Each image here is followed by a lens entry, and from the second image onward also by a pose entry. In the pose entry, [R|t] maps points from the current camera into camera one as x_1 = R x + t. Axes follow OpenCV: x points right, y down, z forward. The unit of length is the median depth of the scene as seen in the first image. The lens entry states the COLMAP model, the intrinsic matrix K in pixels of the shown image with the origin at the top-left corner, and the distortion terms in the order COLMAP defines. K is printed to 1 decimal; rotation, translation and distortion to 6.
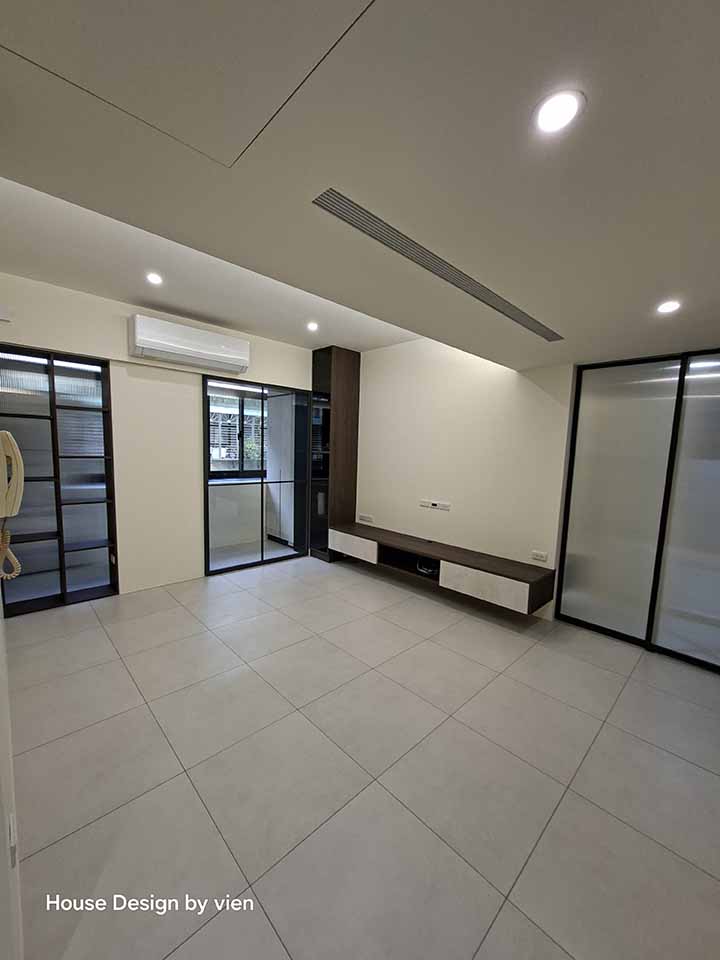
lens RADIAL K [[376.0, 0, 359.5], [0, 376.0, 484.6], [0, 0, 1]] dist [-0.001052, 0.000063]
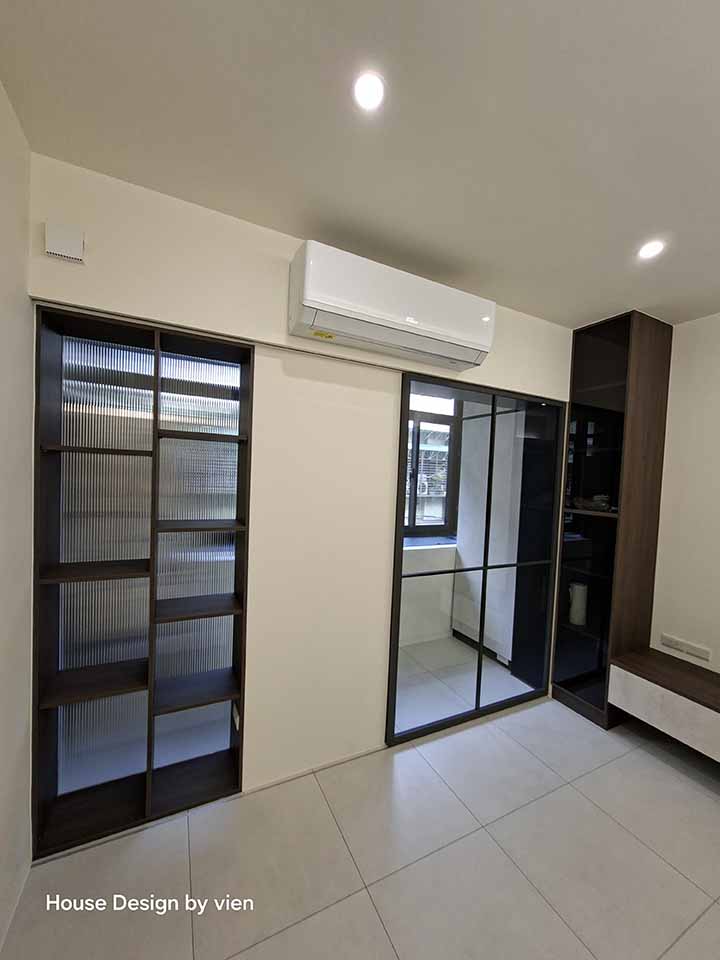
lens RADIAL K [[387.9, 0, 372.7], [0, 387.9, 486.0], [0, 0, 1]] dist [0.021765, 0.000067]
pose [[0.965669, 0.019309, -0.259056, -0.259726], [-0.038490, 0.996862, -0.069176, -0.074258], [0.256907, 0.076772, 0.963382, 0.383588]]
